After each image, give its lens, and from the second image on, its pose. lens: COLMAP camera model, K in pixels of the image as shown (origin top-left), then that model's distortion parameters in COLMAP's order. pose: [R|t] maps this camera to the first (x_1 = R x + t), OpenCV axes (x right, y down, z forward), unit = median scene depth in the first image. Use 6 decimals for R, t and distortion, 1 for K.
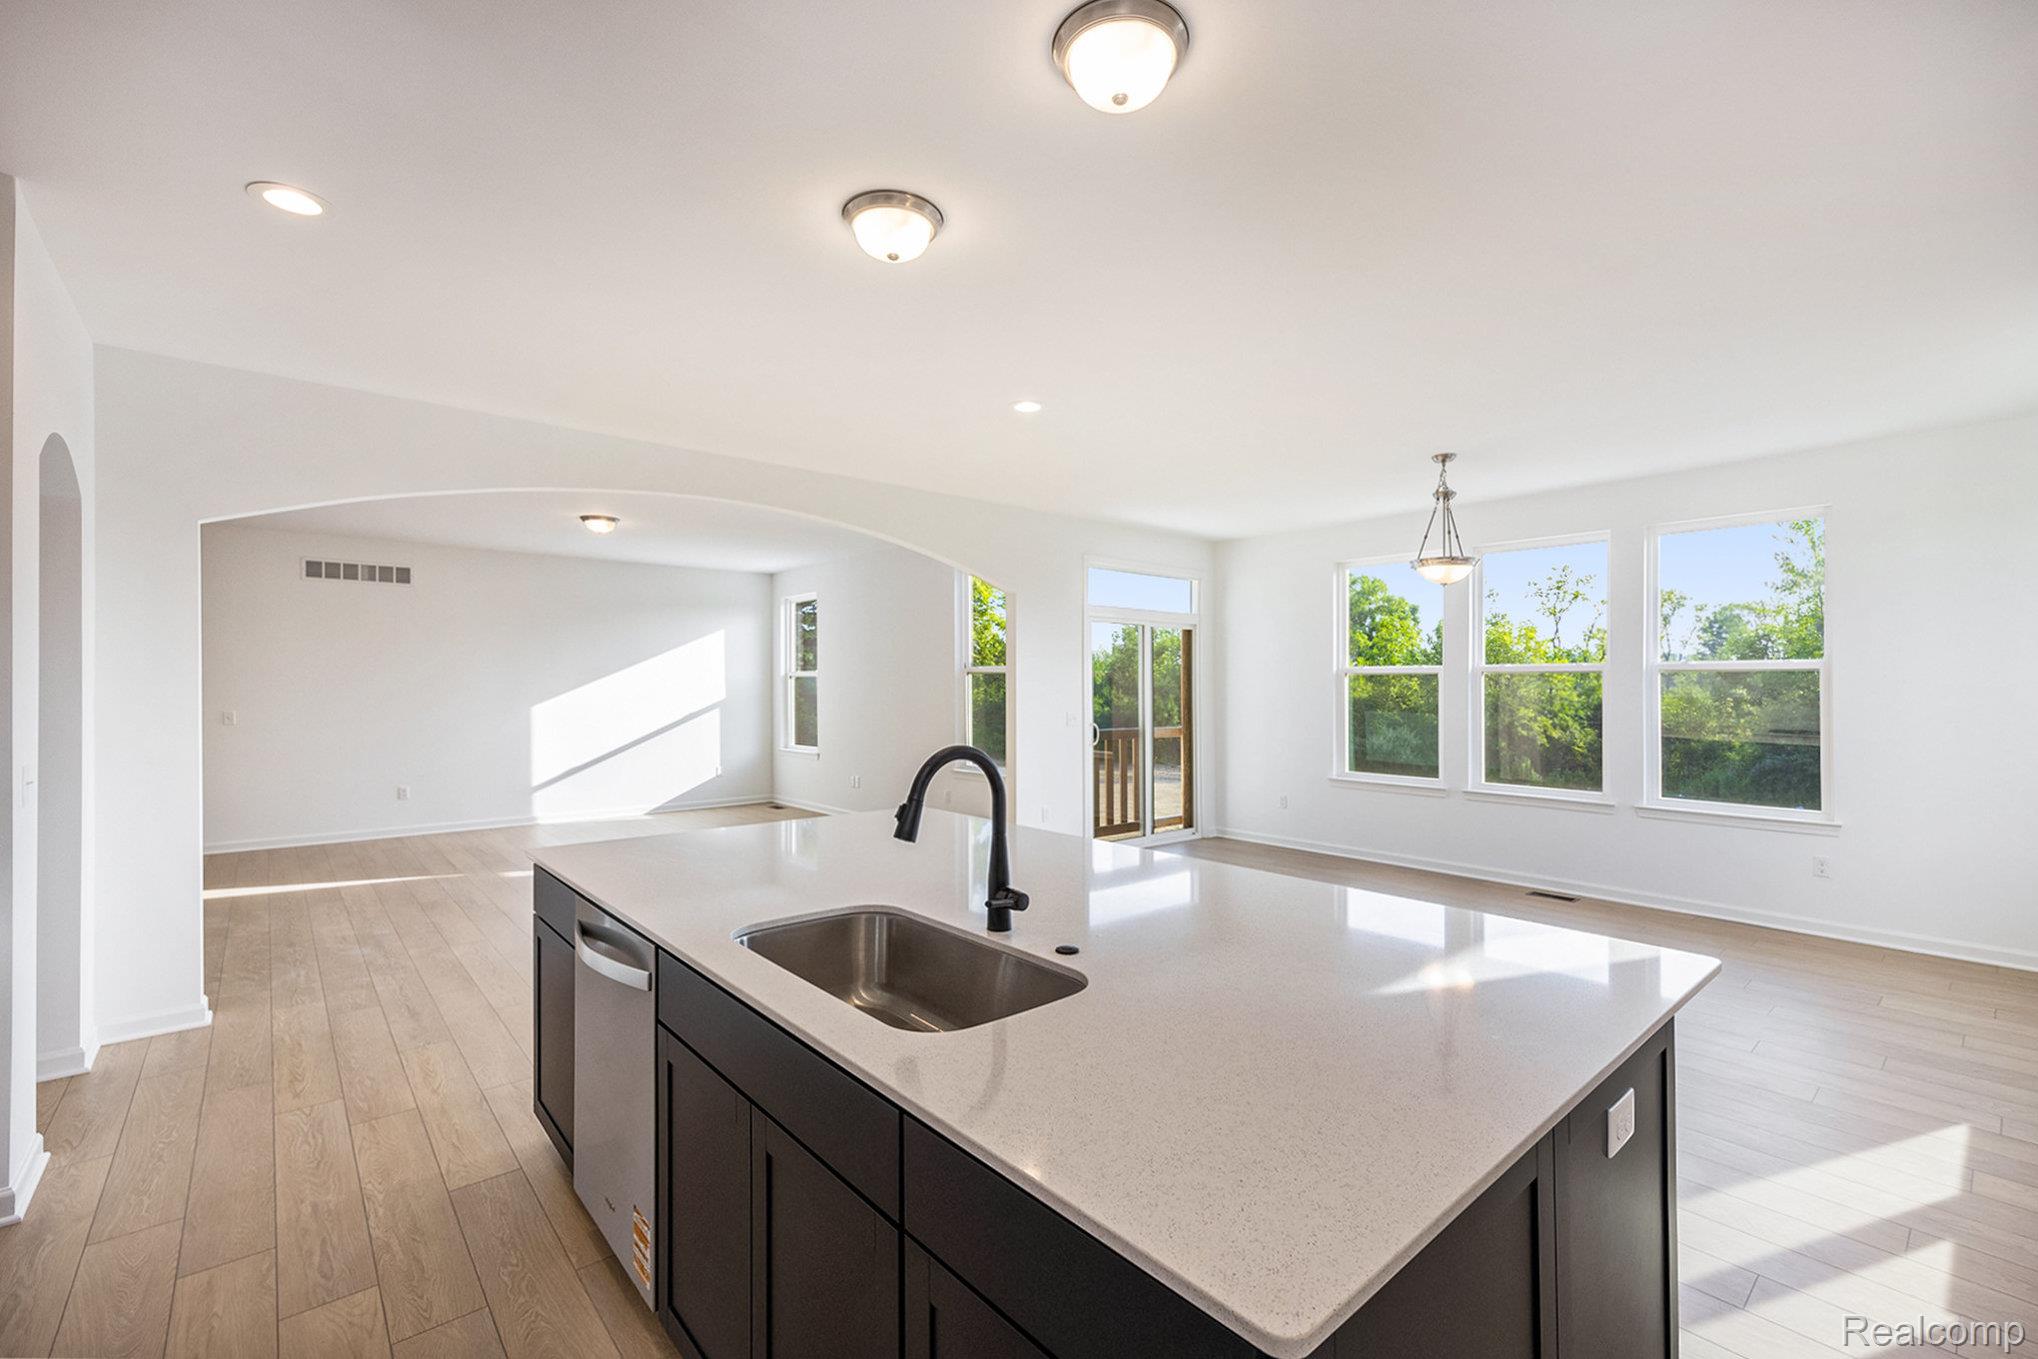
lens RADIAL K [[873.8, 0, 1012.6], [0, 873.8, 683.4], [0, 0, 1]] dist [0.024834, 0.000065]
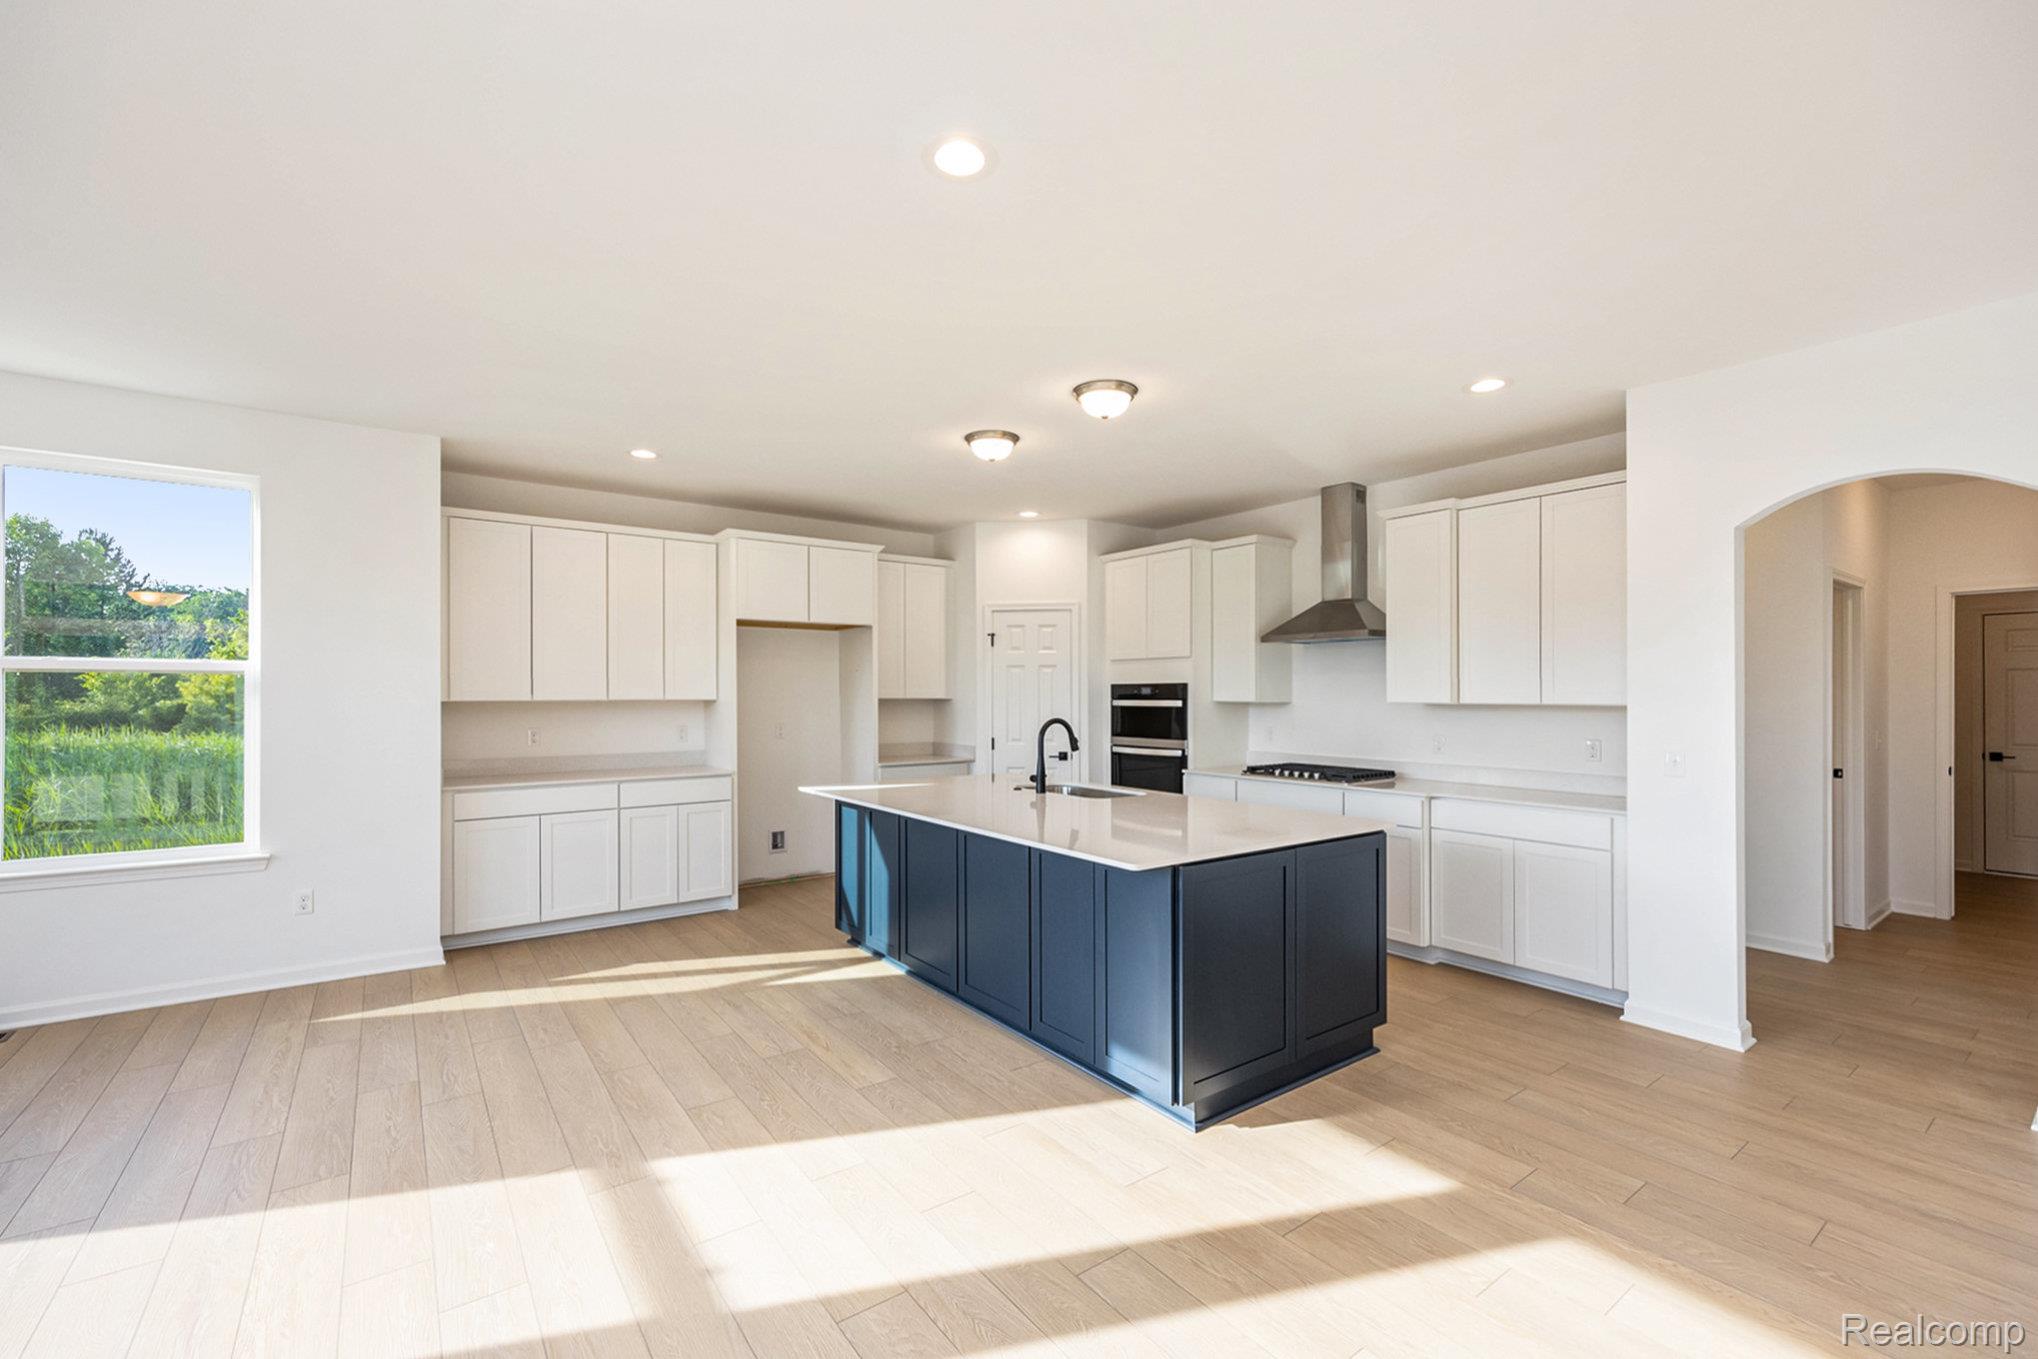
lens RADIAL K [[855.4, 0, 1015.2], [0, 855.4, 697.3], [0, 0, 1]] dist [0.002178, 0.000131]
pose [[-0.997393, -0.003597, 0.072073, -0.034084], [-0.003313, 0.999986, 0.004063, 0.000067], [-0.072086, 0.003814, -0.997391, 0.957293]]
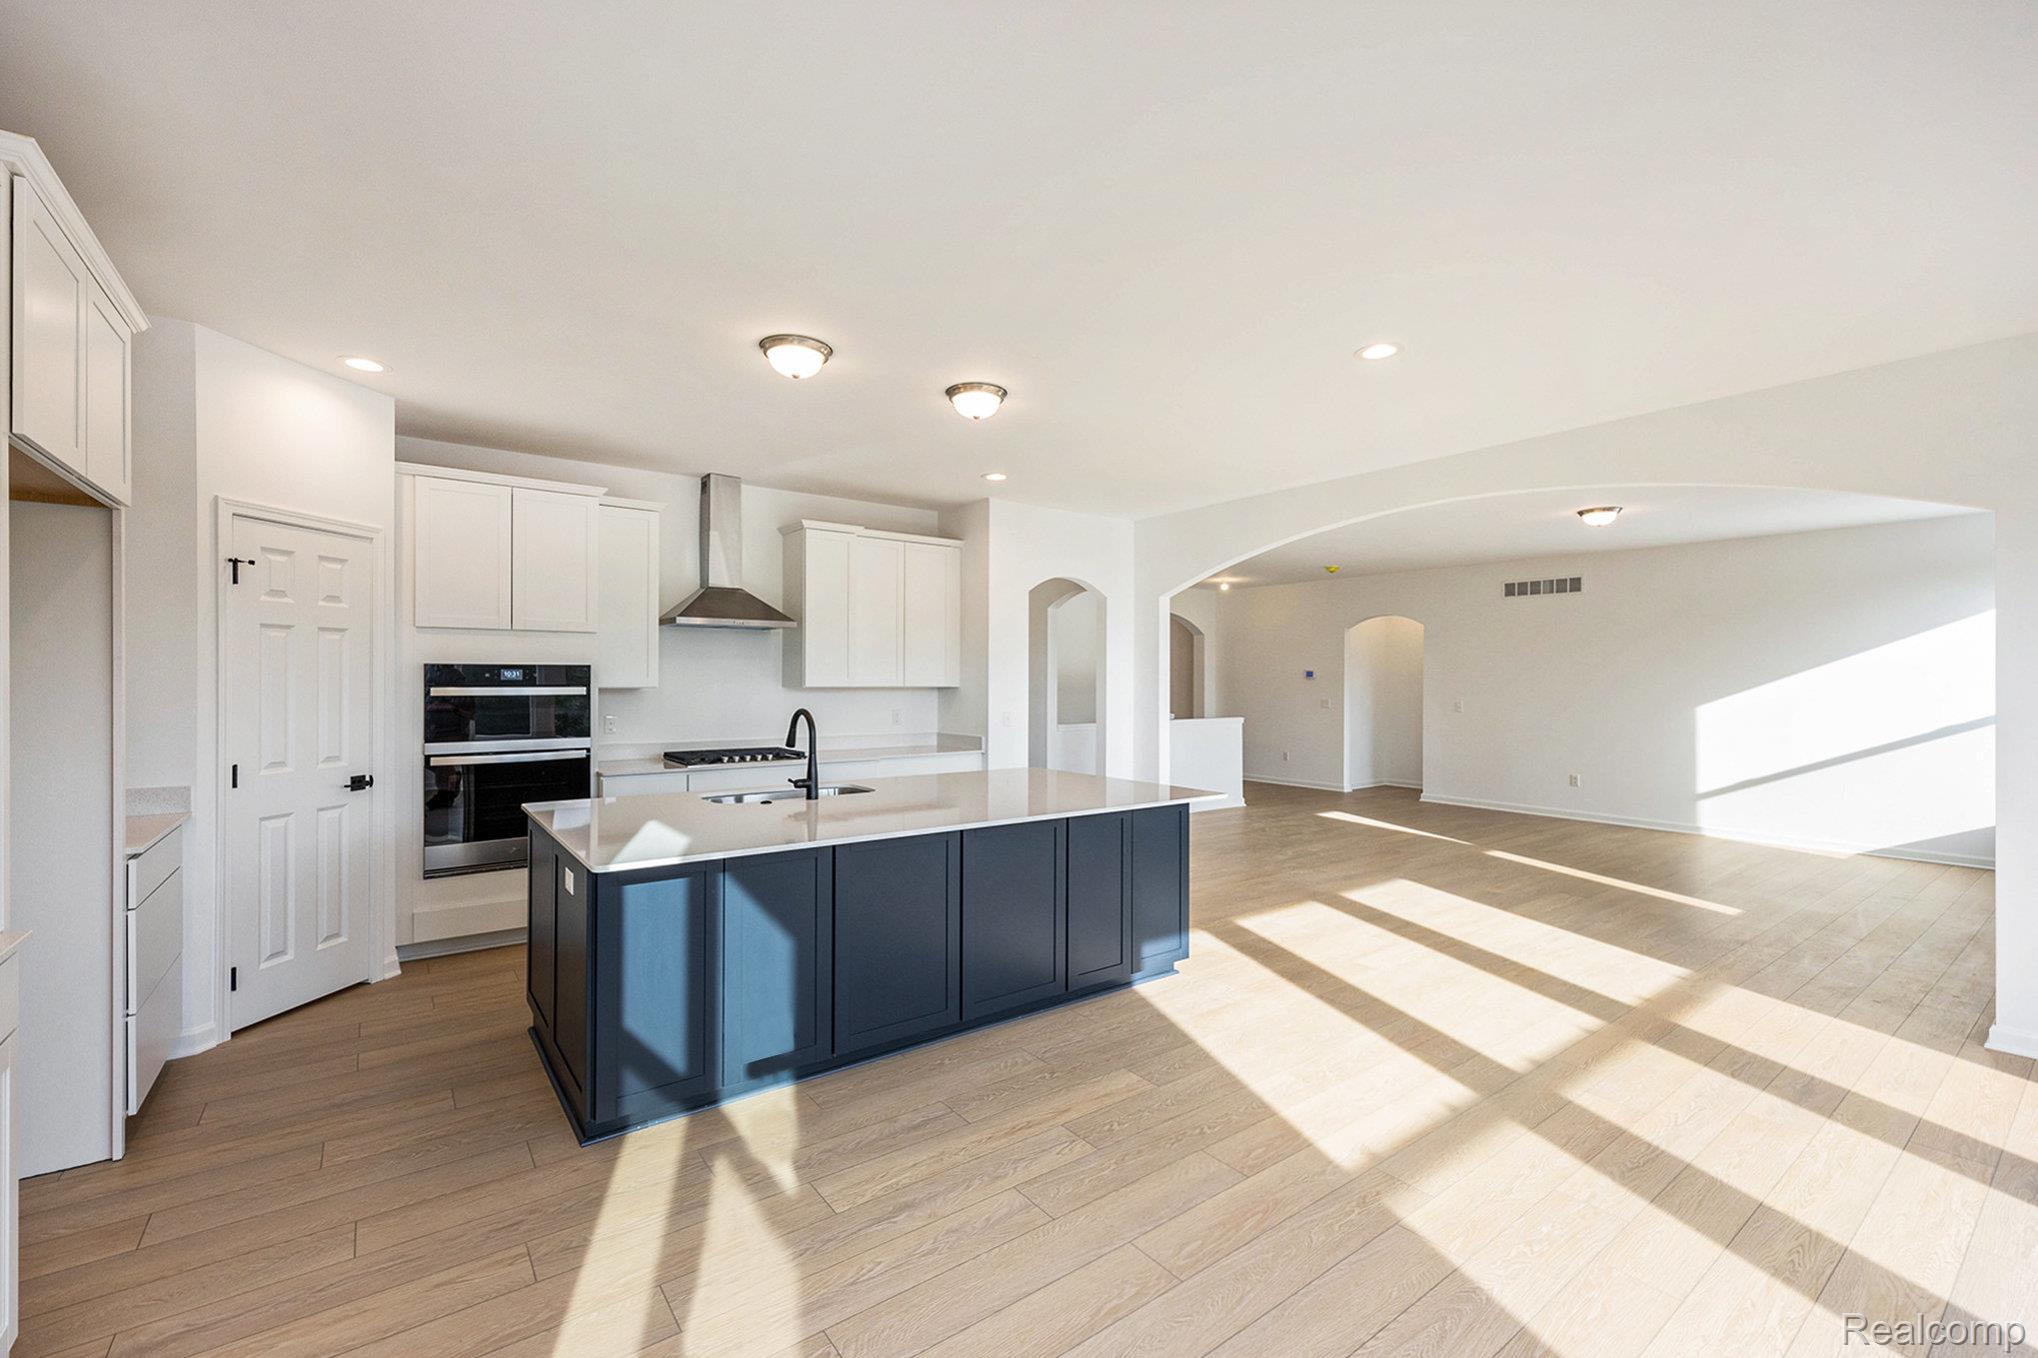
lens RADIAL K [[855.9, 0, 1012.7], [0, 855.9, 679.0], [0, 0, 1]] dist [0.000209, 0.000522]
pose [[-0.069244, -0.002082, -0.997598, 0.538774], [-0.002674, 0.999995, -0.001901, 0.000336], [0.997596, 0.002536, -0.069249, 0.458428]]
